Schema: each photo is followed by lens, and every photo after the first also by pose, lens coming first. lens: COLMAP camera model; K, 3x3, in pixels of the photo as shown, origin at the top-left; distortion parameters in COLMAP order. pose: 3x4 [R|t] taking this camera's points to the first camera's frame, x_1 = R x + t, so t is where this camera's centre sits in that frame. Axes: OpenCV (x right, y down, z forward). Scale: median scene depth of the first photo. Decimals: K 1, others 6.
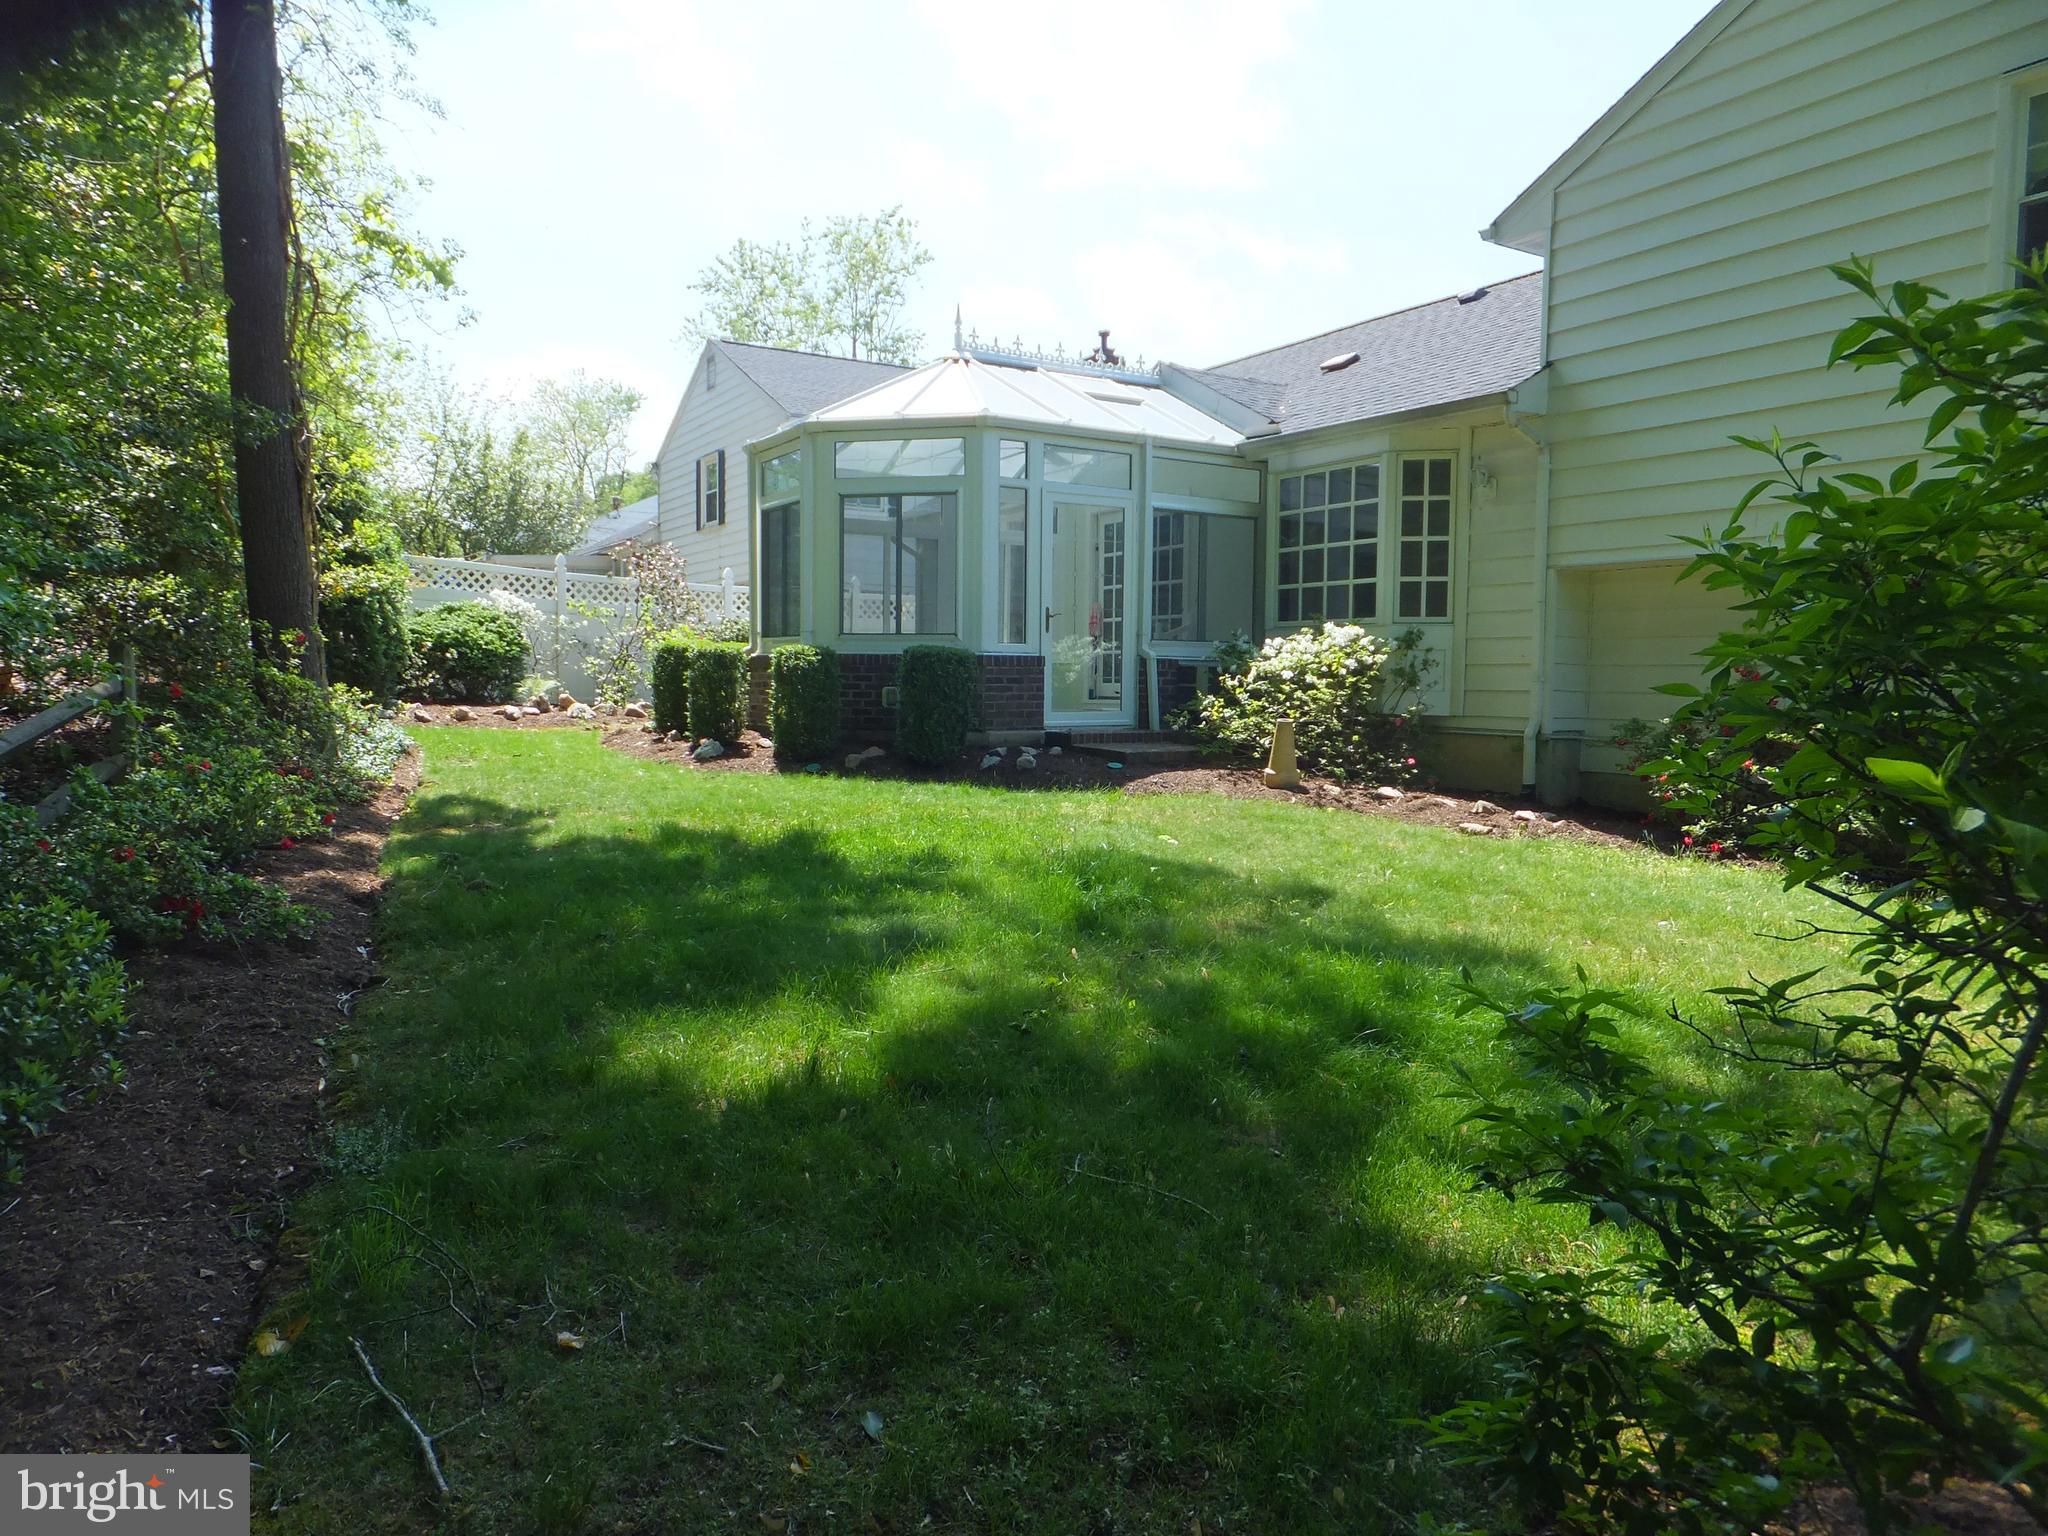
lens RADIAL K [[1349.9, 0, 1021.2], [0, 1349.9, 756.4], [0, 0, 1]] dist [-0.003298, -0.000204]
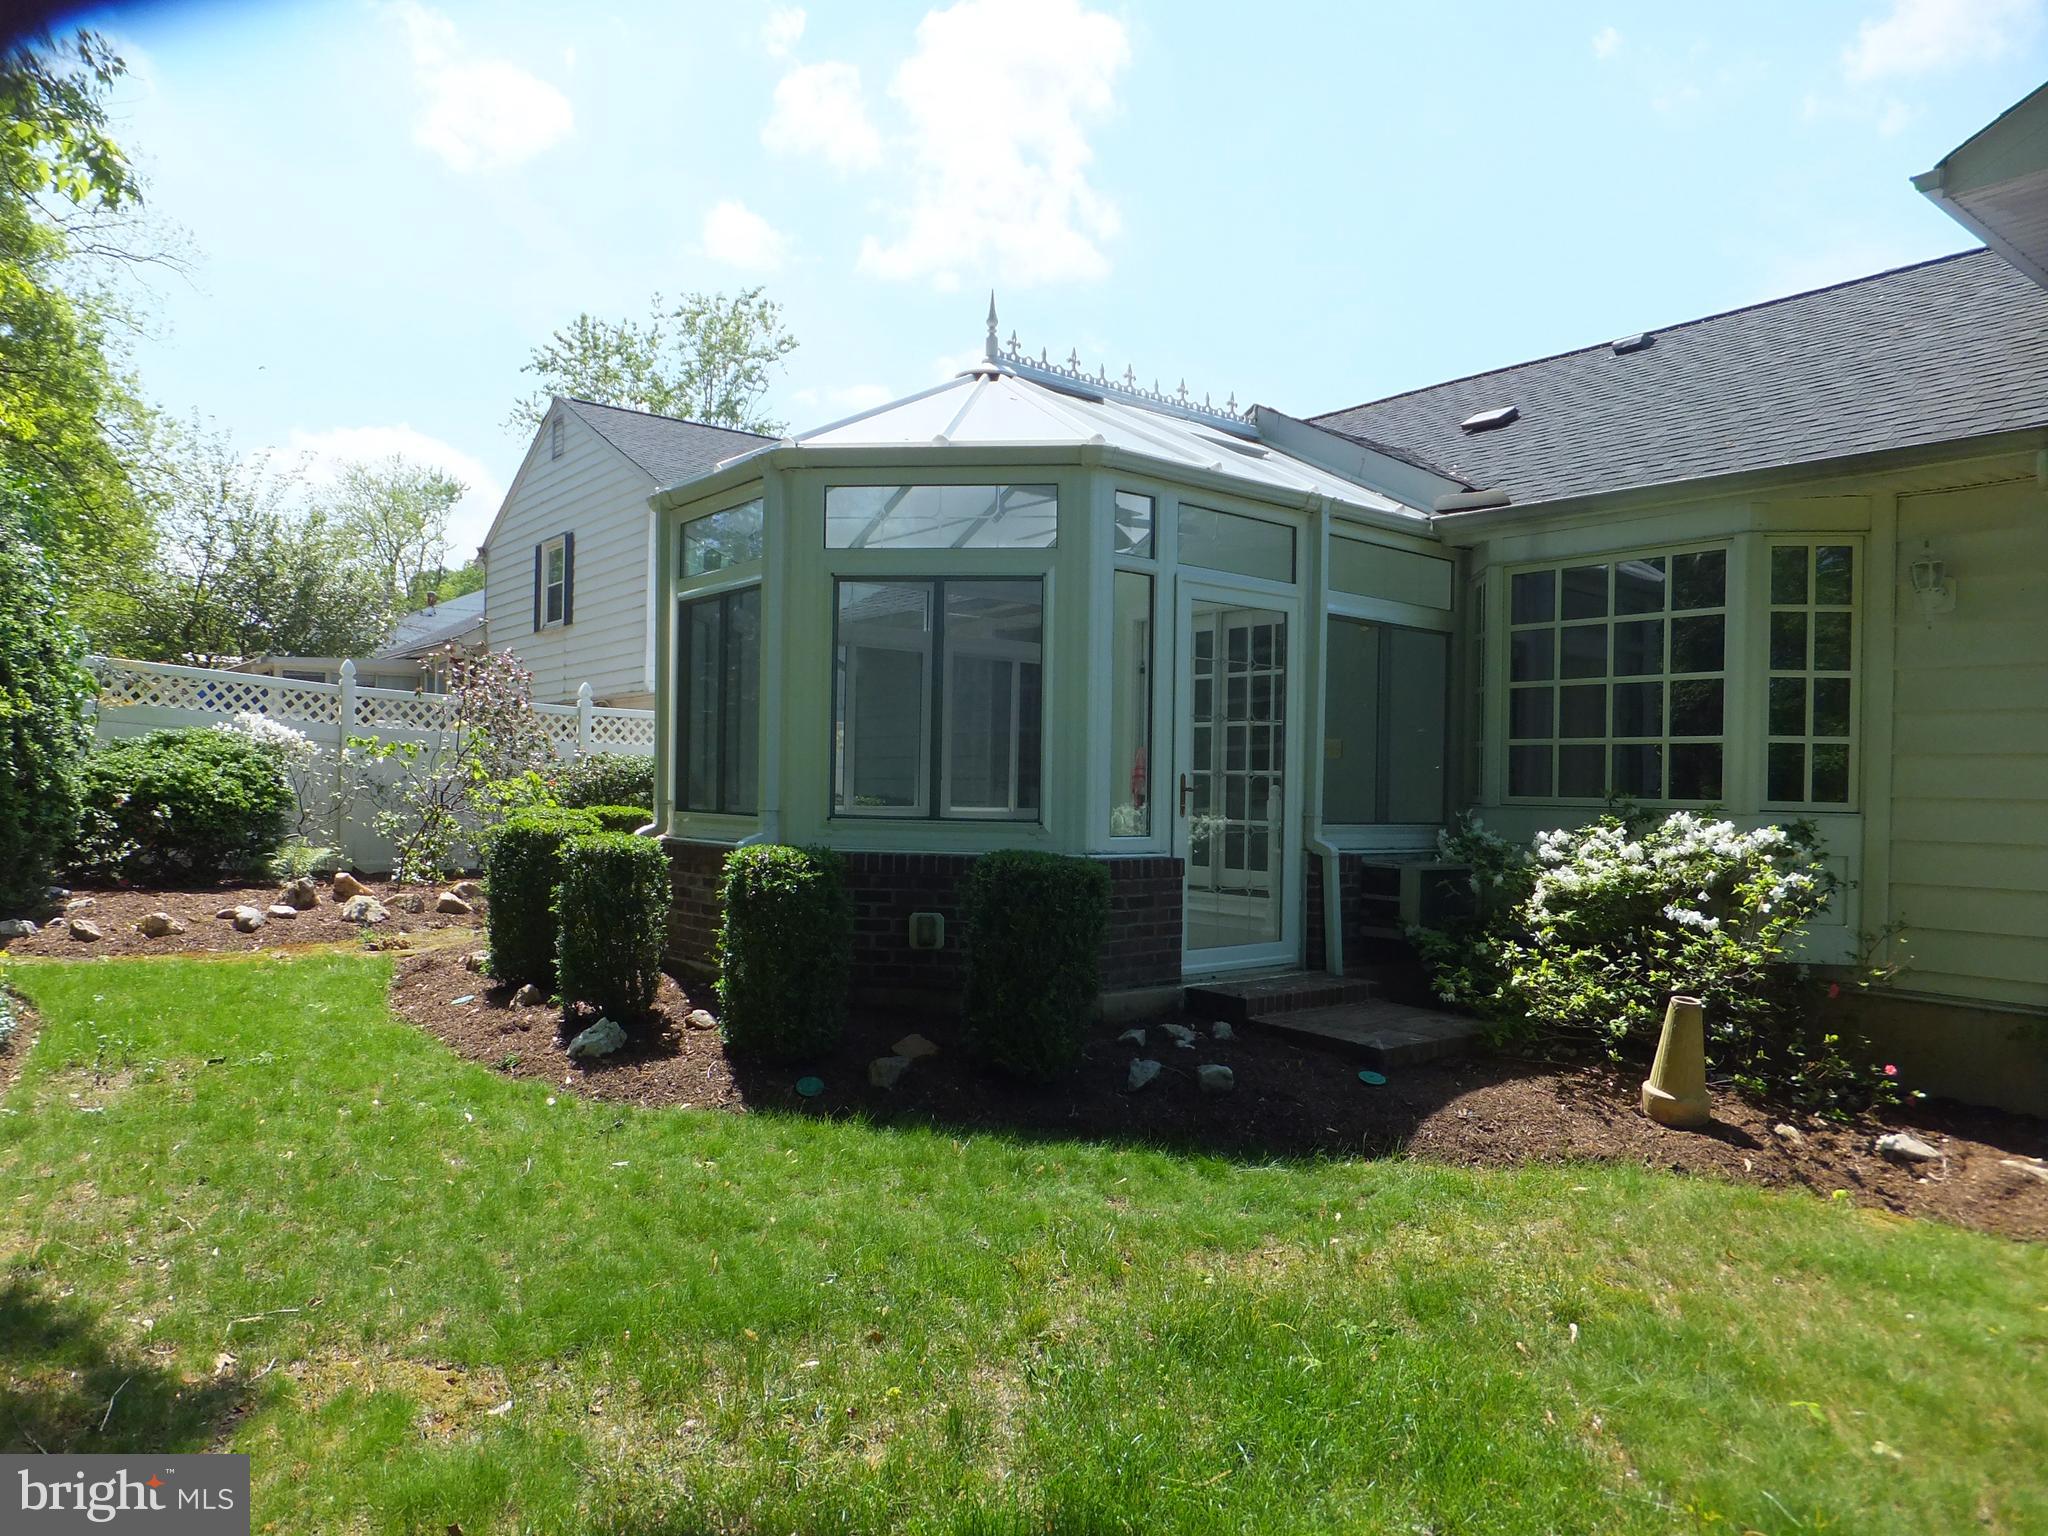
lens RADIAL K [[1358.7, 0, 999.8], [0, 1358.7, 791.3], [0, 0, 1]] dist [-0.007509, -0.001944]
pose [[0.994002, 0.011227, 0.108783, -0.098504], [-0.005121, 0.998404, -0.056247, -0.054307], [-0.109241, 0.055353, 0.992473, 0.328136]]
